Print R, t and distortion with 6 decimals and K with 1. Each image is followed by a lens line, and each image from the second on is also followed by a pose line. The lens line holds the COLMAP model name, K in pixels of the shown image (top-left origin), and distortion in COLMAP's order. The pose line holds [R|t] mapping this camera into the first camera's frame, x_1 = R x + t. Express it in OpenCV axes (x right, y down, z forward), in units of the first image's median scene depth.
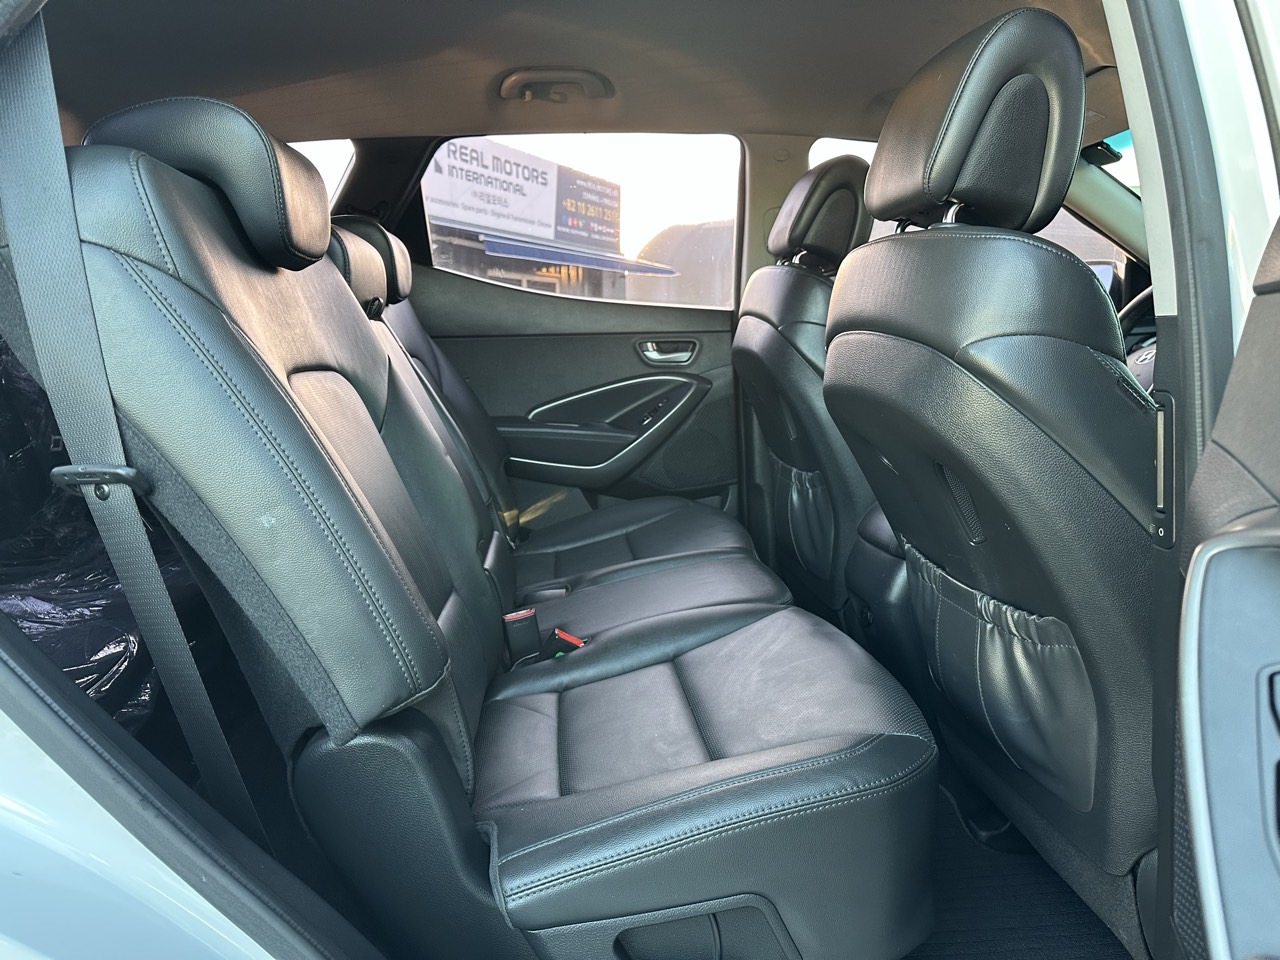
lens RADIAL K [[924.5, 0, 619.8], [0, 924.5, 480.9], [0, 0, 1]] dist [0.241019, -0.423420]
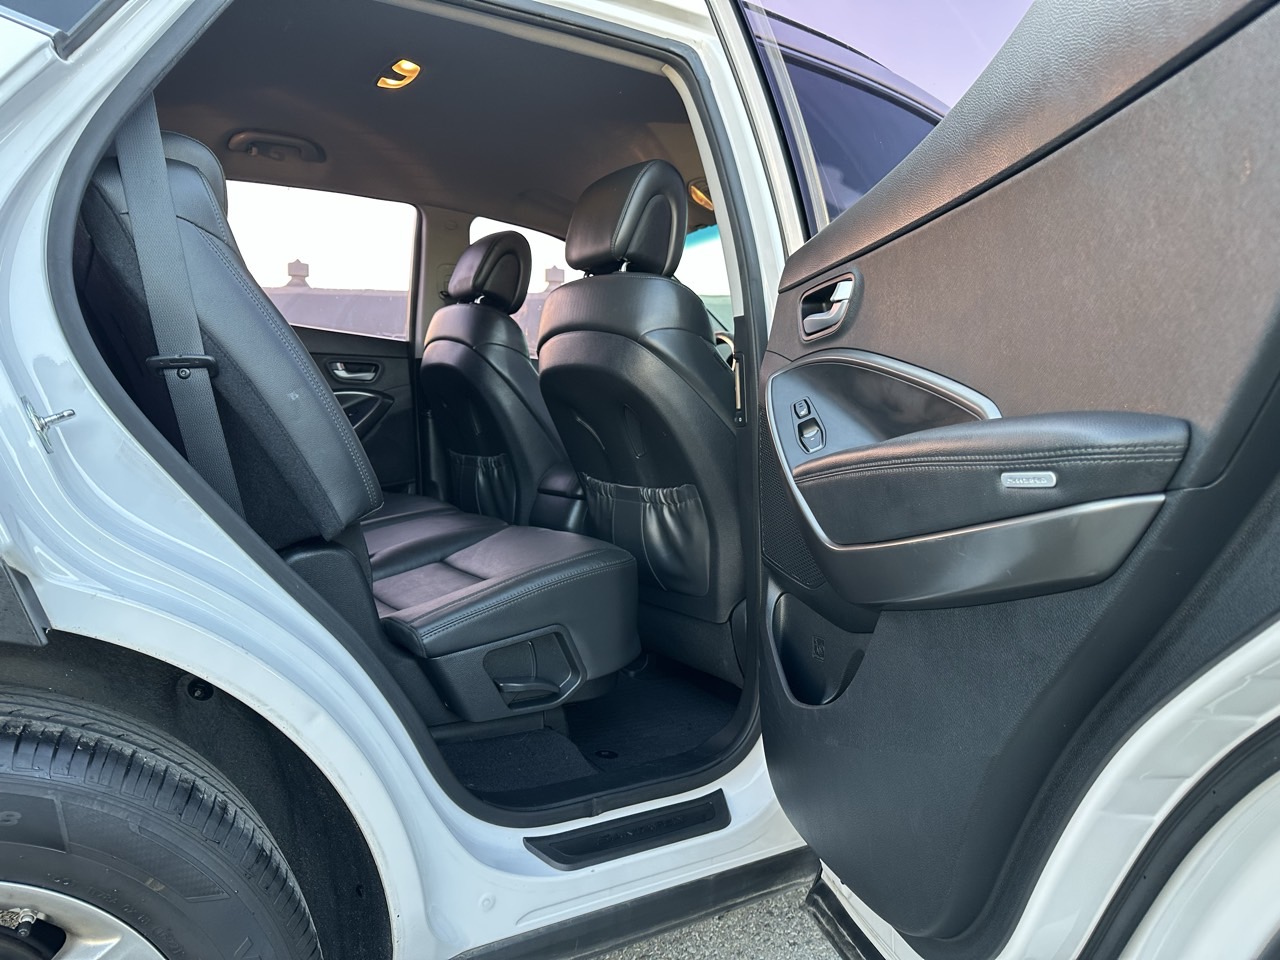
lens RADIAL K [[912.5, 0, 640.0], [0, 912.5, 480.0], [0, 0, 1]] dist [0.109419, -0.130170]
pose [[0.887862, -0.009263, 0.460016, -0.272405], [0.044374, 0.996861, -0.065571, 0.150833], [-0.457964, 0.078630, 0.885486, -0.328046]]
